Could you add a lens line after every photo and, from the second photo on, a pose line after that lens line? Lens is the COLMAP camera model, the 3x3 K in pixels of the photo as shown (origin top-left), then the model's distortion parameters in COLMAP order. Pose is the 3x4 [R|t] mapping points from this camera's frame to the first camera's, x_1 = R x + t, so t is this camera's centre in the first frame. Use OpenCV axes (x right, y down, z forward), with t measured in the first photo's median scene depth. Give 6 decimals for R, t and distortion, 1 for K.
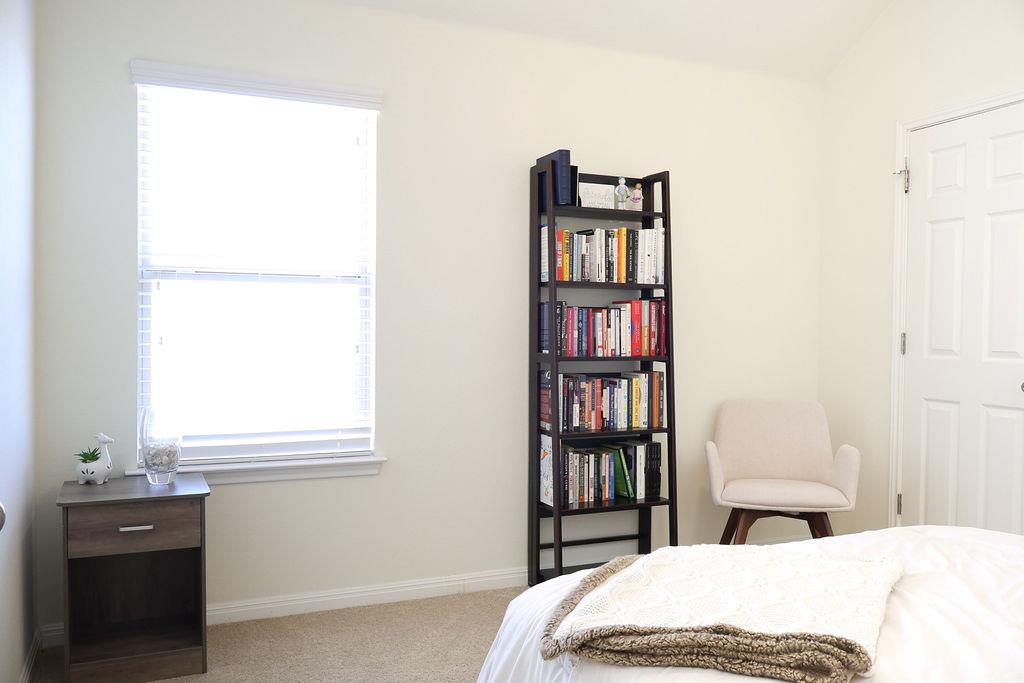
lens RADIAL K [[836.3, 0, 506.8], [0, 836.3, 350.1], [0, 0, 1]] dist [0.000991, -0.009971]
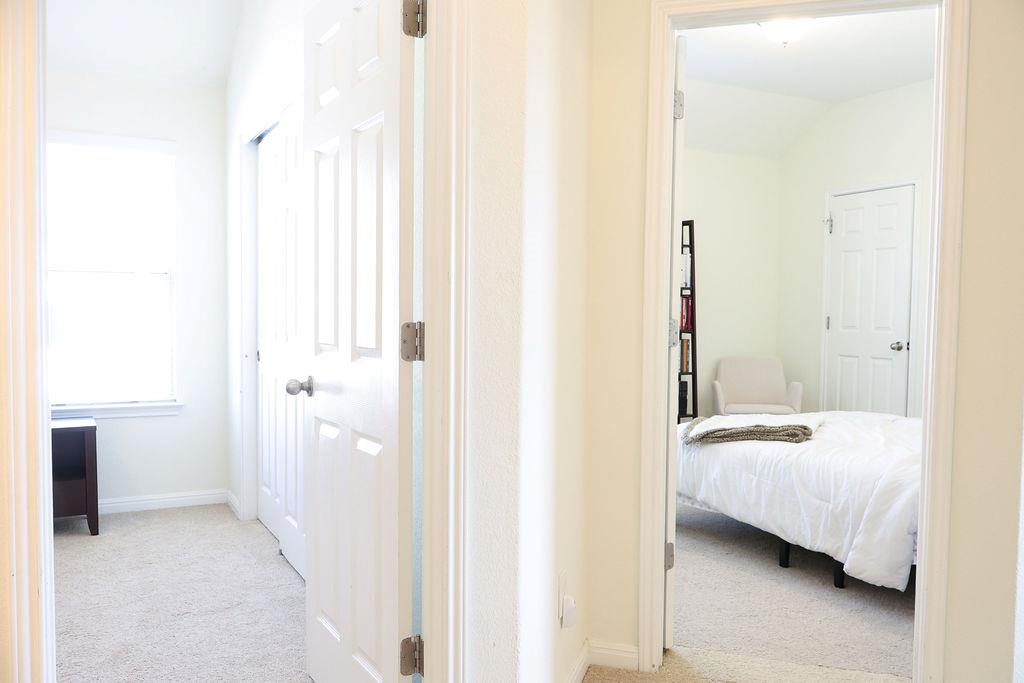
lens RADIAL K [[836.3, 0, 506.8], [0, 836.3, 350.1], [0, 0, 1]] dist [0.000991, -0.009971]
pose [[0.997474, 0.000813, 0.071022, -0.305216], [-0.002257, 0.999792, 0.020255, 0.015046], [-0.070990, -0.020364, 0.997269, -0.667746]]
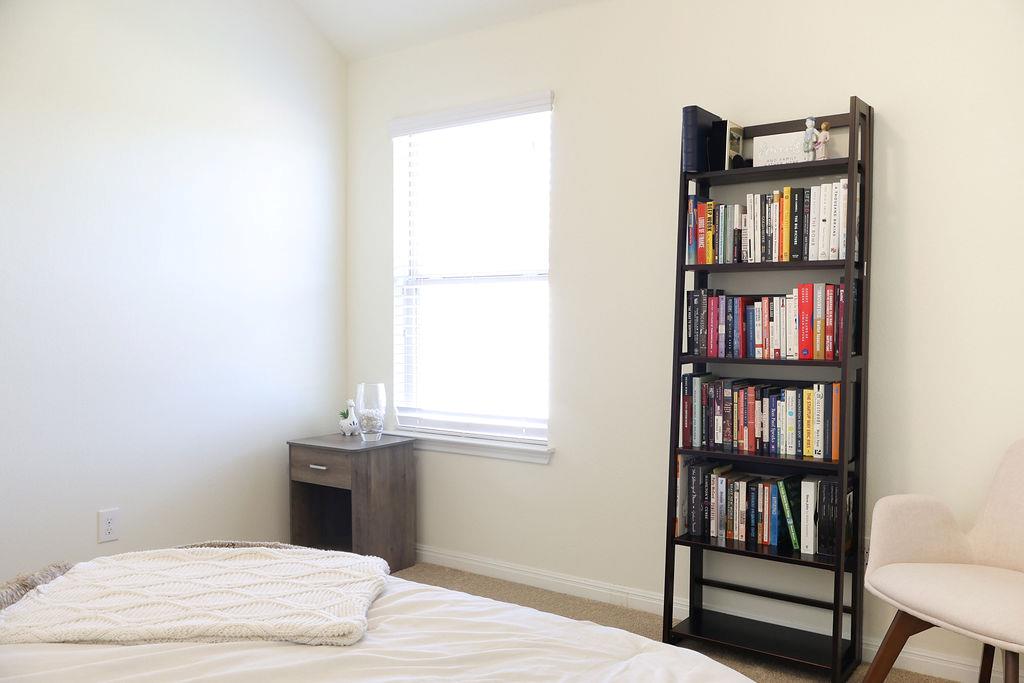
lens RADIAL K [[836.3, 0, 506.8], [0, 836.3, 350.1], [0, 0, 1]] dist [0.000991, -0.009971]
pose [[0.512054, 0.025531, -0.858574, 0.657835], [-0.018031, 0.999657, 0.018973, -0.010421], [0.858764, 0.005765, 0.512339, 0.400555]]
